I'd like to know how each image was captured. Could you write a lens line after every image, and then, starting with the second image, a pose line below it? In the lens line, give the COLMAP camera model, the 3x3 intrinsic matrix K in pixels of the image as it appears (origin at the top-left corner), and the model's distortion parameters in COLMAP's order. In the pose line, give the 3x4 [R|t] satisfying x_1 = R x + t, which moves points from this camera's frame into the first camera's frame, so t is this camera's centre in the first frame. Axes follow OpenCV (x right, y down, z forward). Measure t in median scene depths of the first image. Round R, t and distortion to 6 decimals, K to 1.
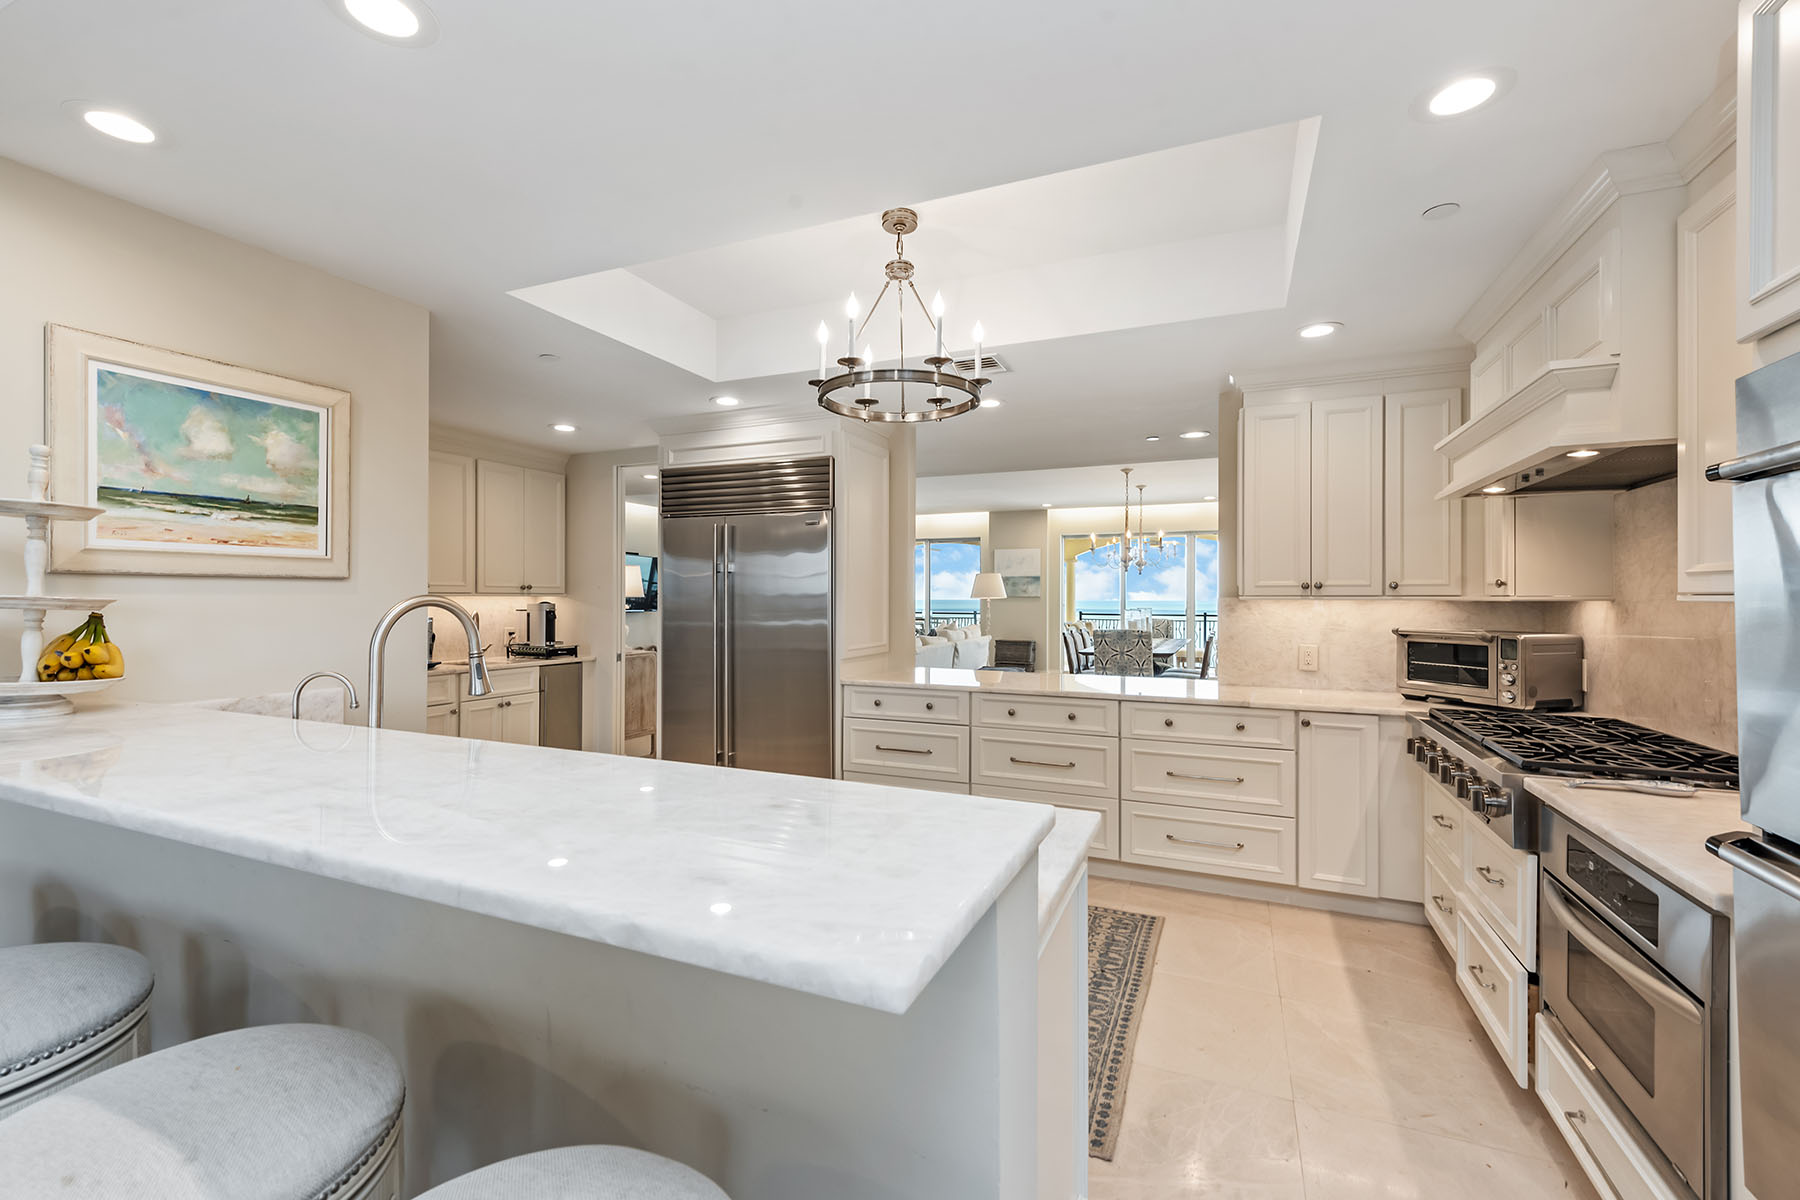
lens RADIAL K [[753.8, 0, 900.0], [0, 753.8, 600.0], [0, 0, 1]] dist [-0.001114, 0.000081]
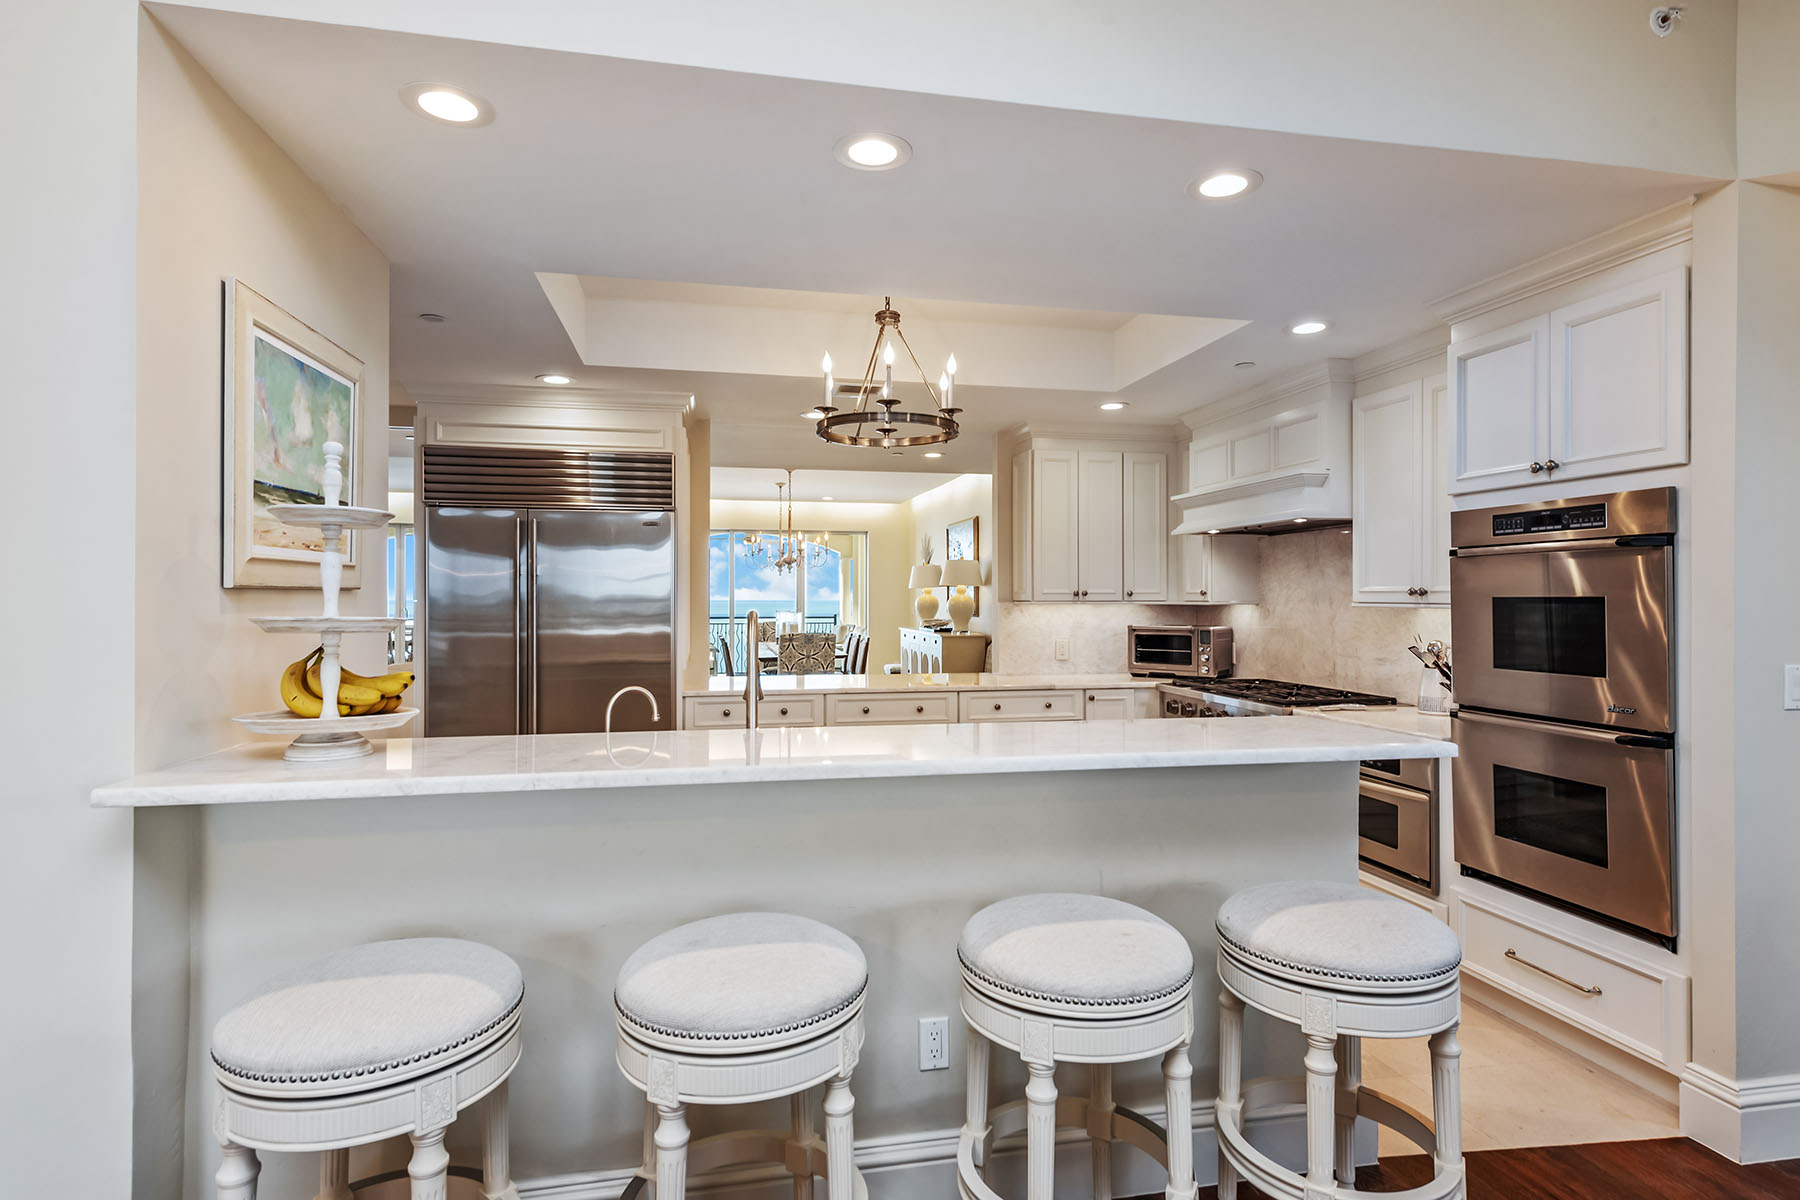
lens RADIAL K [[895.7, 0, 900.0], [0, 895.7, 600.0], [0, 0, 1]] dist [-0.001337, -0.000034]
pose [[0.827144, -0.002063, 0.561987, -0.466720], [0.002284, 0.999997, 0.000309, -0.007082], [-0.561986, 0.001028, 0.827146, -0.081971]]
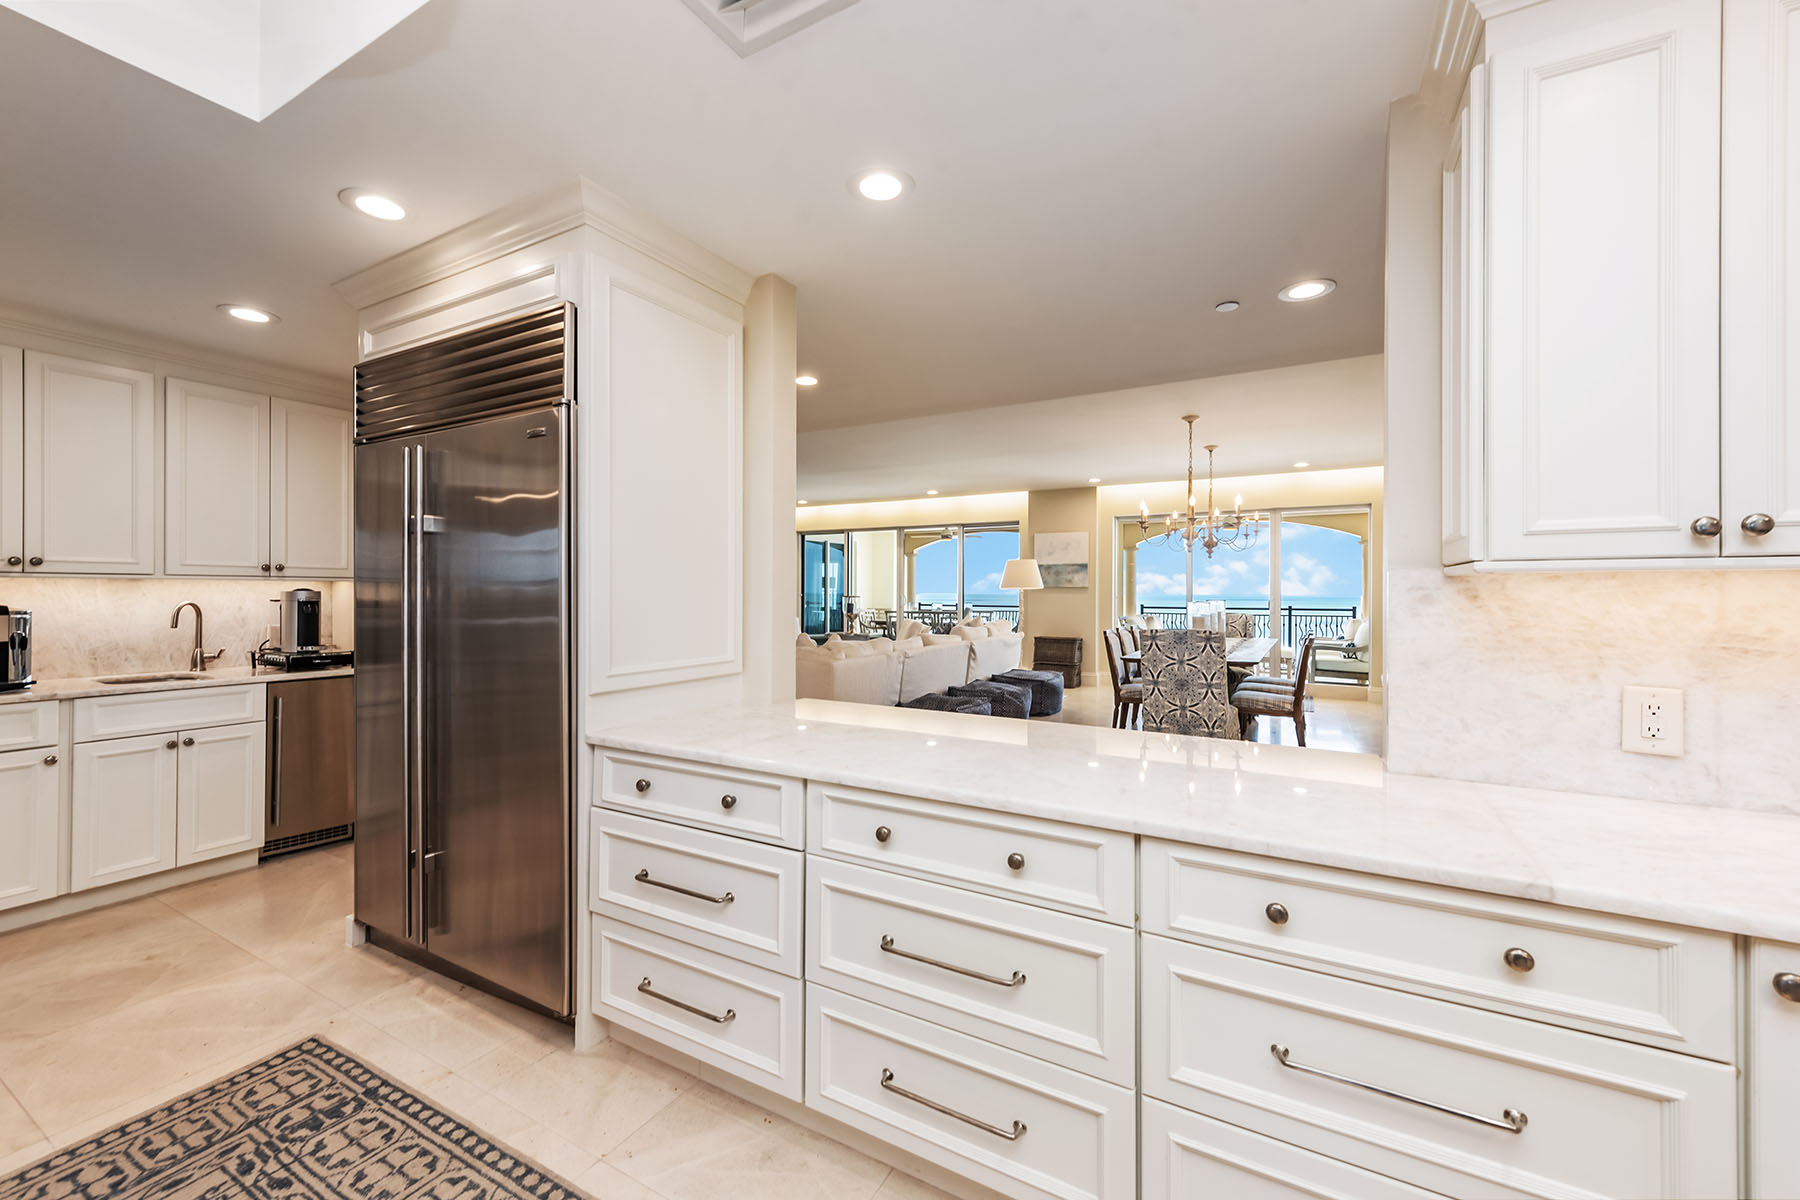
lens RADIAL K [[685.6, 0, 883.6], [0, 685.6, 592.6], [0, 0, 1]] dist [0.001734, 0.000056]
pose [[0.990381, -0.000779, -0.138367, 0.173245], [0.000446, 0.999997, -0.002440, 0.009547], [0.138368, 0.002355, 0.990378, 0.520855]]
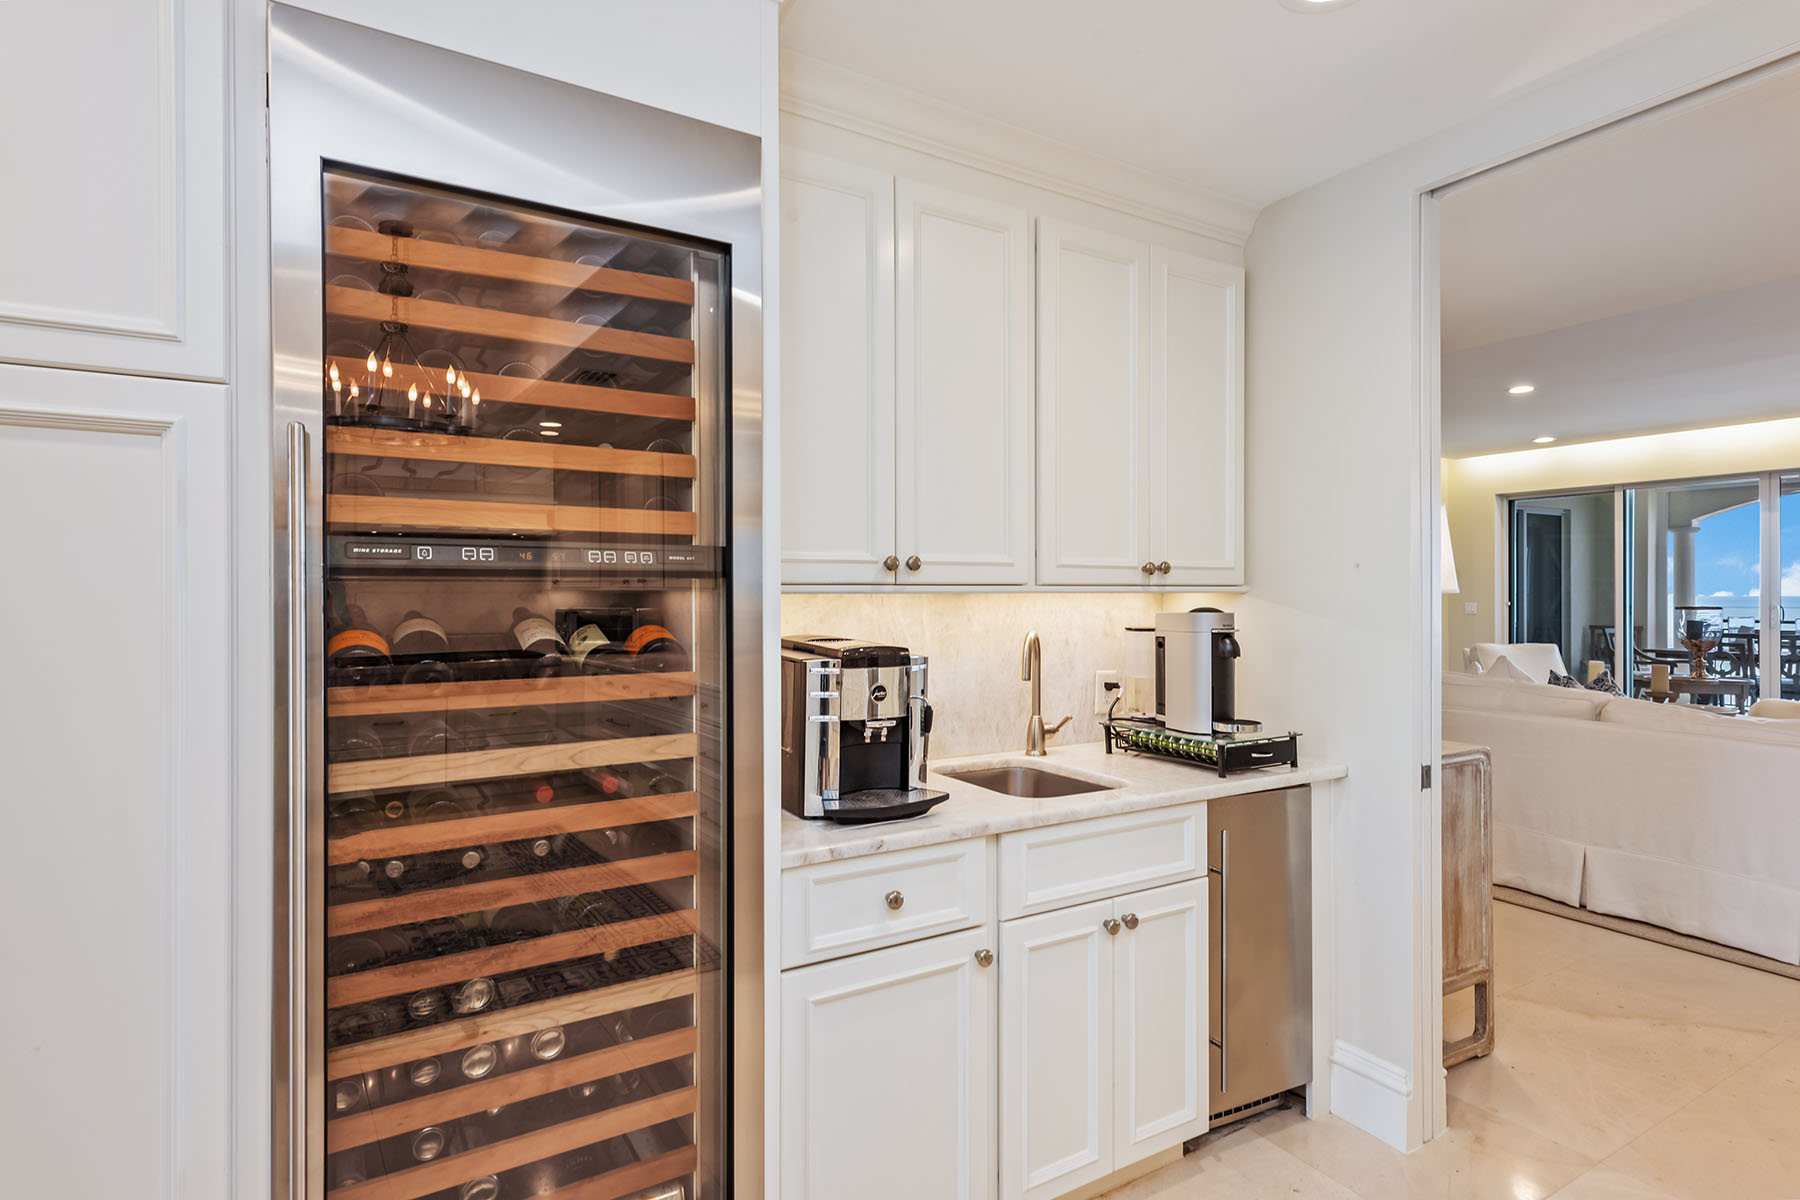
lens RADIAL K [[845.0, 0, 900.0], [0, 845.0, 600.0], [0, 0, 1]] dist [-0.000557, -0.000097]
pose [[0.796570, -0.004365, -0.604531, -0.400745], [0.004446, 0.999989, -0.001363, -0.001564], [0.604530, -0.001602, 0.796580, 0.688555]]
